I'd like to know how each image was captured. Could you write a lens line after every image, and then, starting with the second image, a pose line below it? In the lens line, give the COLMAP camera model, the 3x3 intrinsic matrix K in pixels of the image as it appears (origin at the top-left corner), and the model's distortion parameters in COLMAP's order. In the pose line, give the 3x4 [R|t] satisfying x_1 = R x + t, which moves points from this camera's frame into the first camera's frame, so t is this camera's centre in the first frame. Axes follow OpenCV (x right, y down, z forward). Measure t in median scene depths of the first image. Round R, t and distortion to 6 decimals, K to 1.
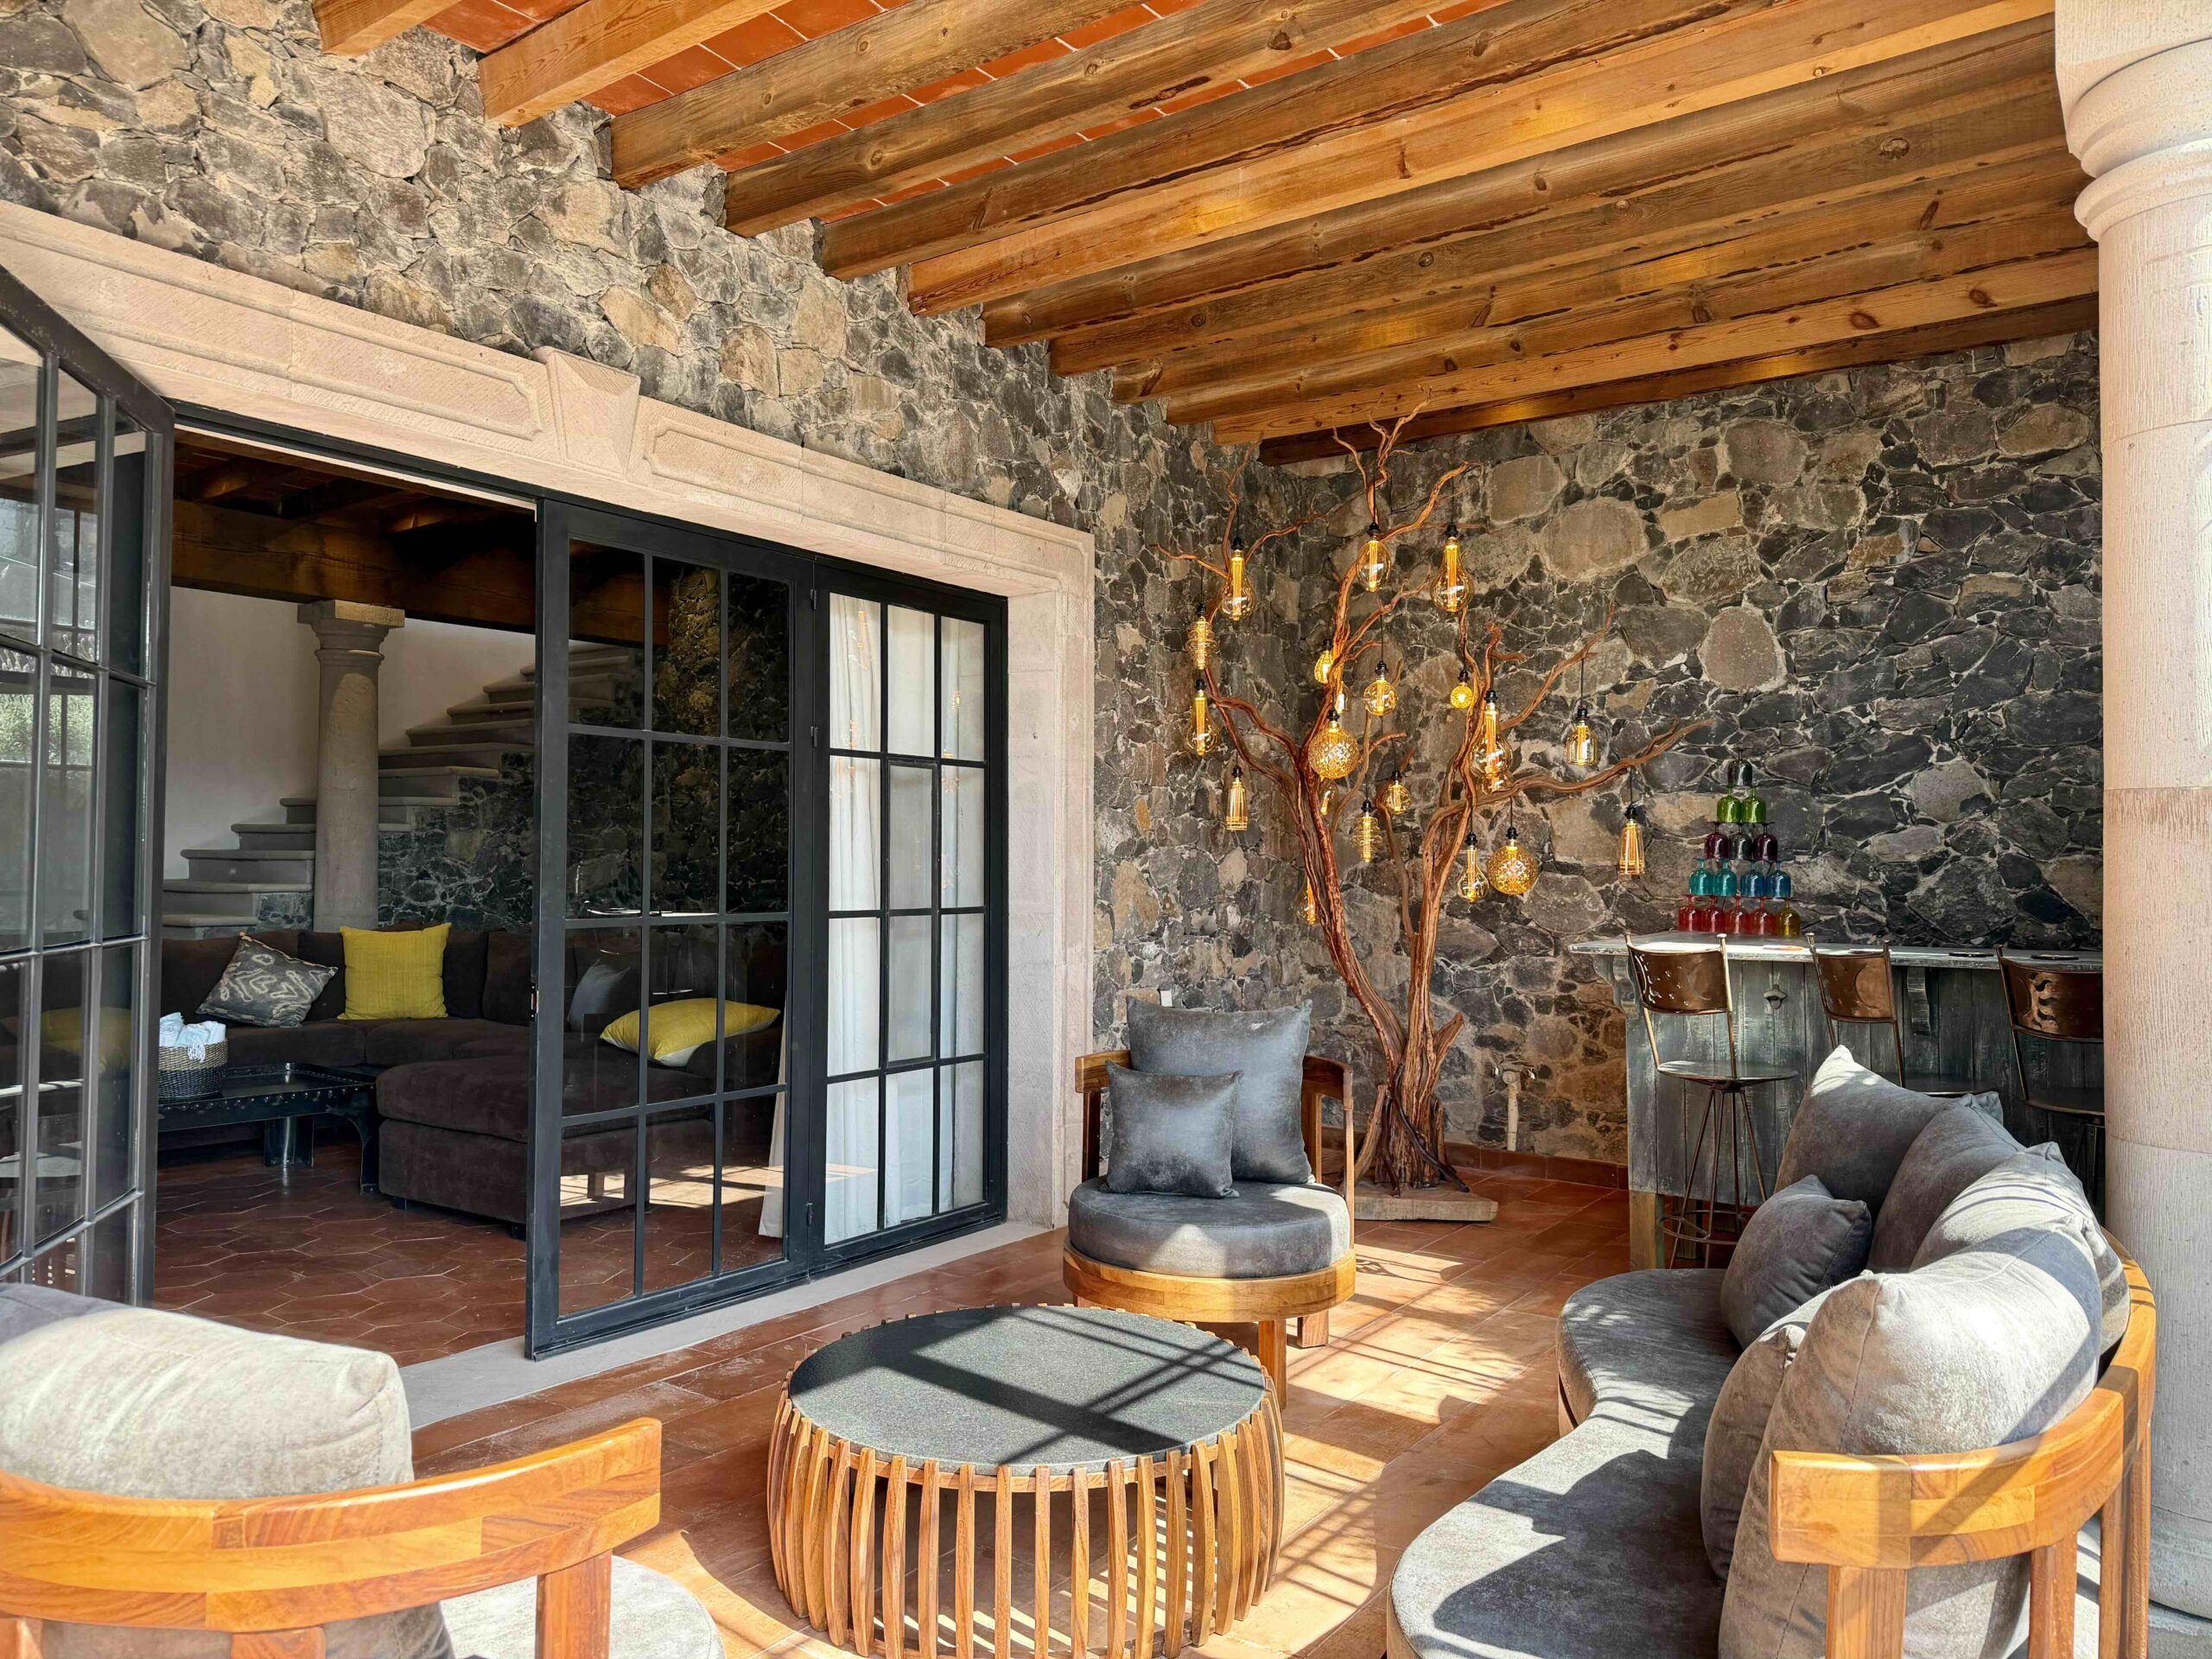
lens RADIAL K [[1545.9, 0, 1106.0], [0, 1545.9, 829.5], [0, 0, 1]] dist [0.074263, -0.135054]
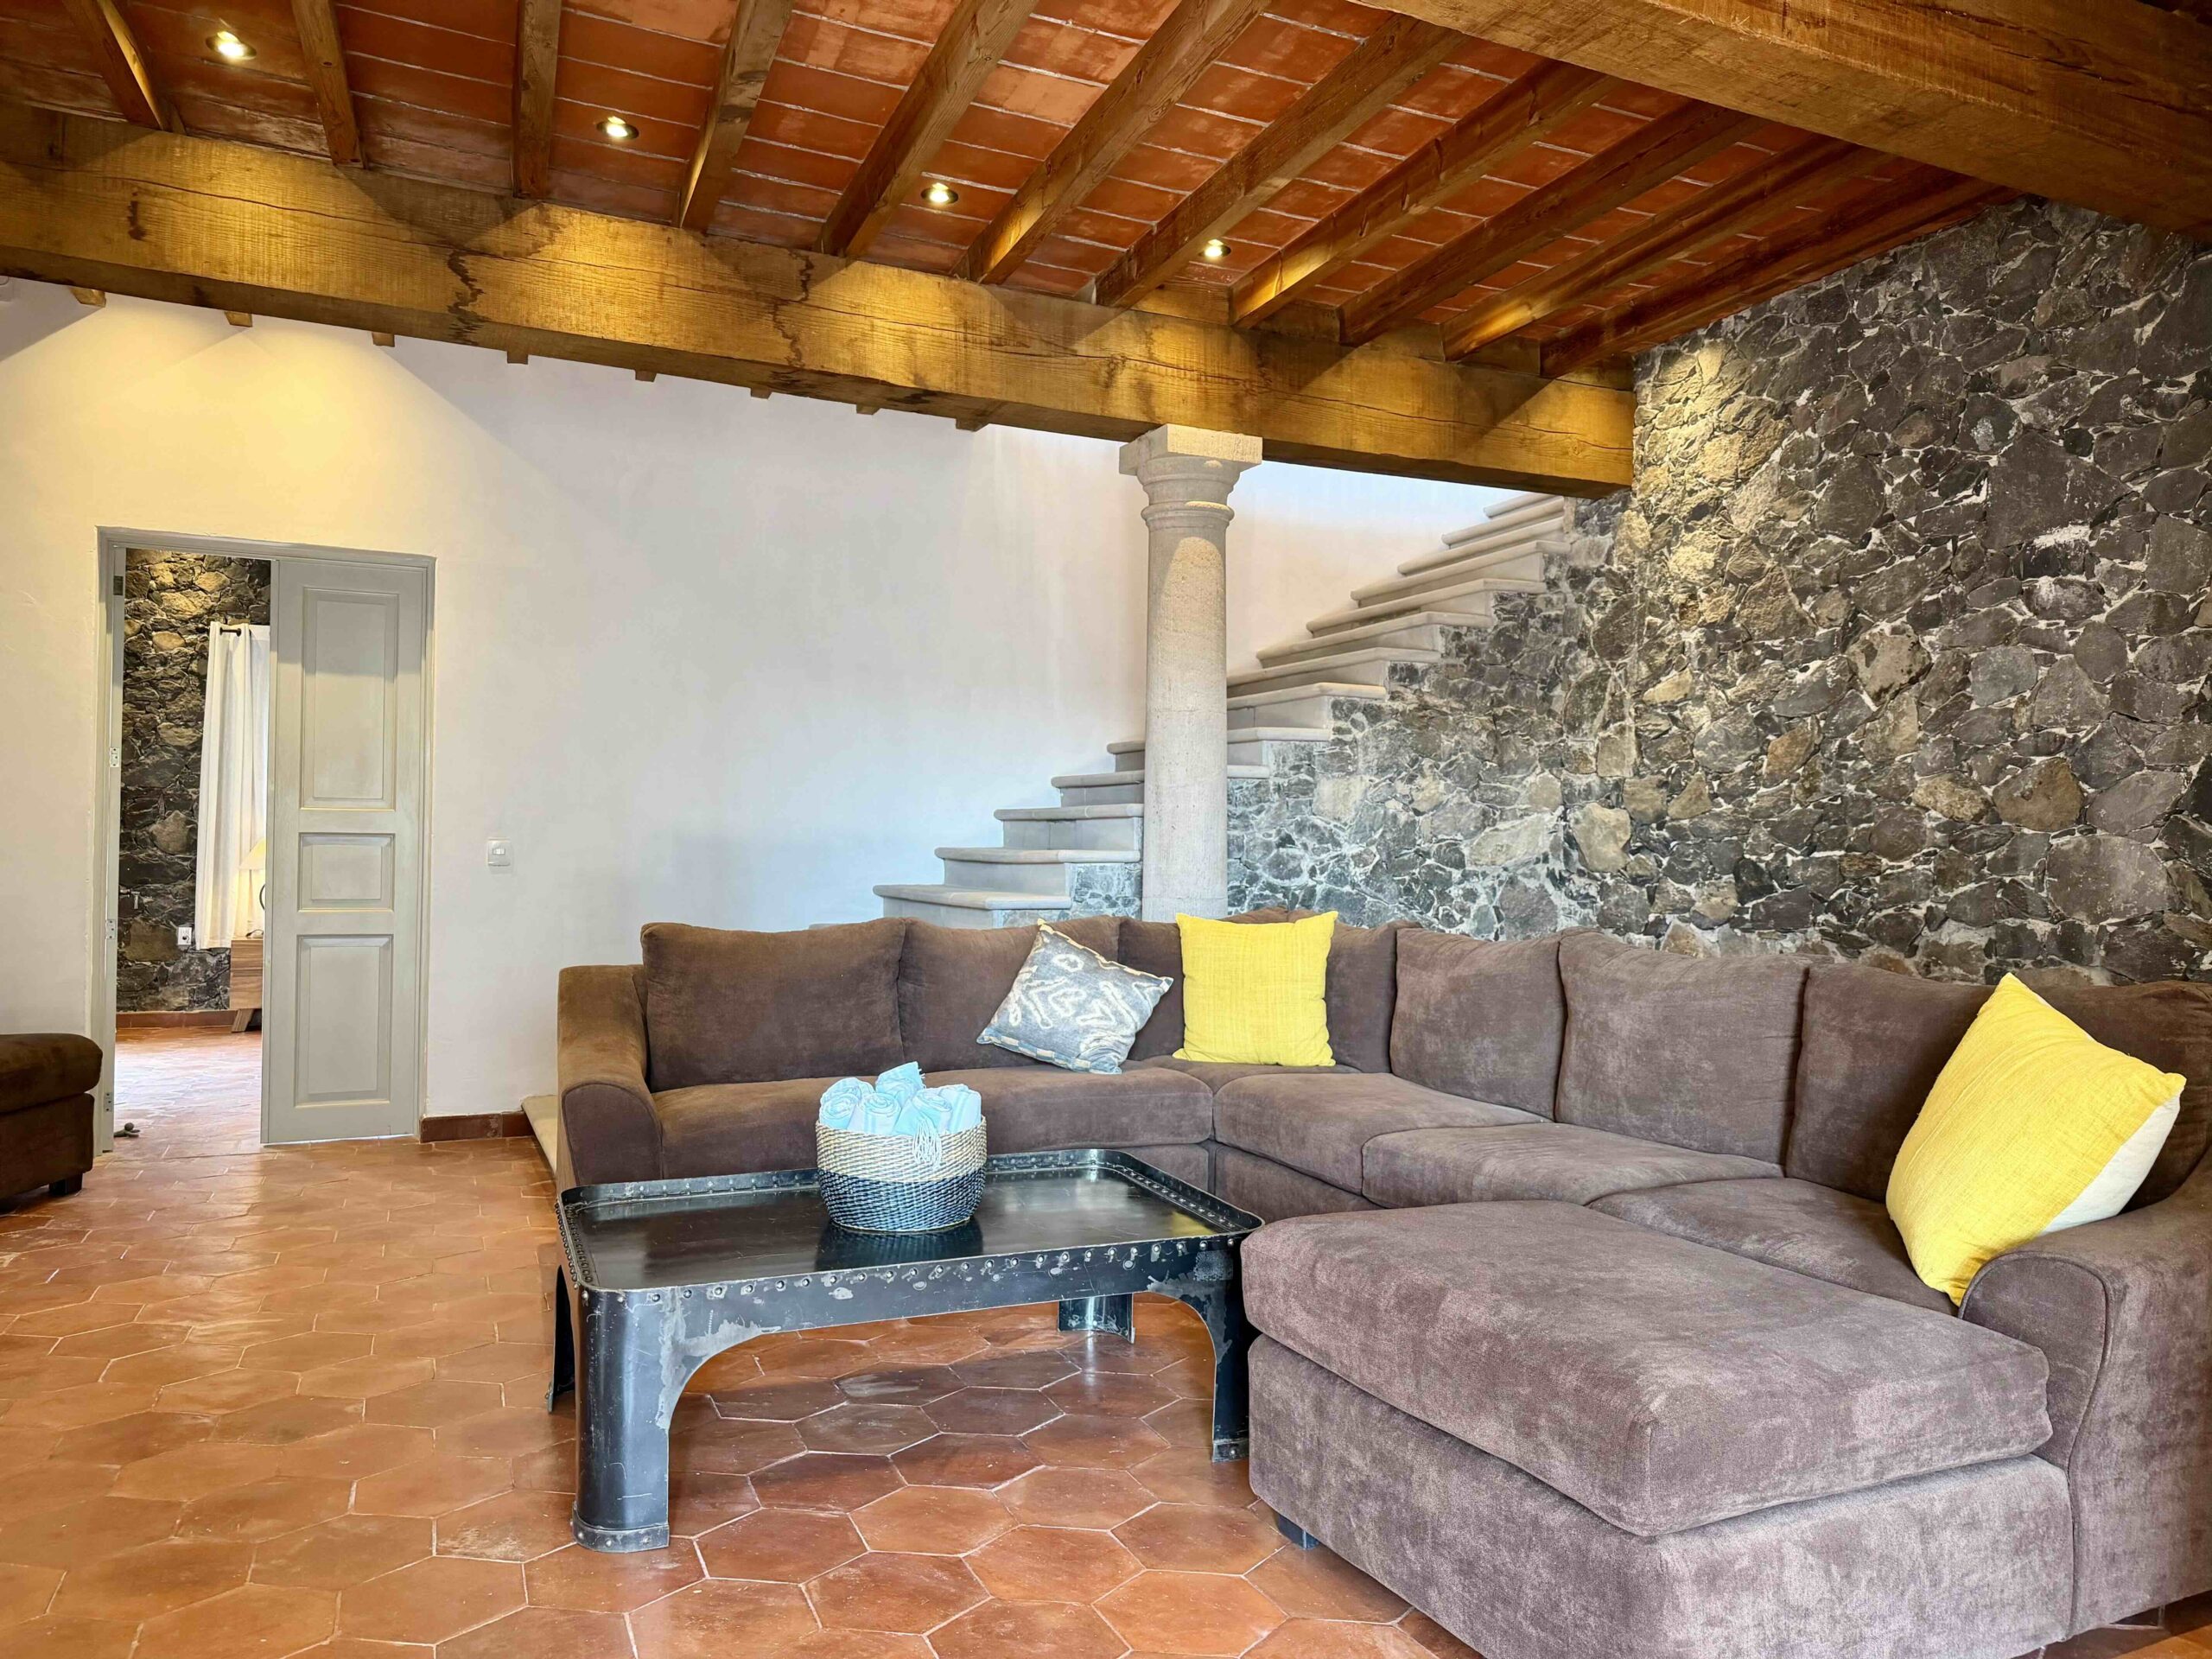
lens RADIAL K [[1566.1, 0, 1102.5], [0, 1566.1, 841.1], [0, 0, 1]] dist [0.078054, -0.095448]
pose [[0.873615, -0.001757, -0.486614, -0.187476], [0.007707, 0.999918, 0.010225, 0.023543], [0.486557, -0.012682, 0.873557, 0.389691]]
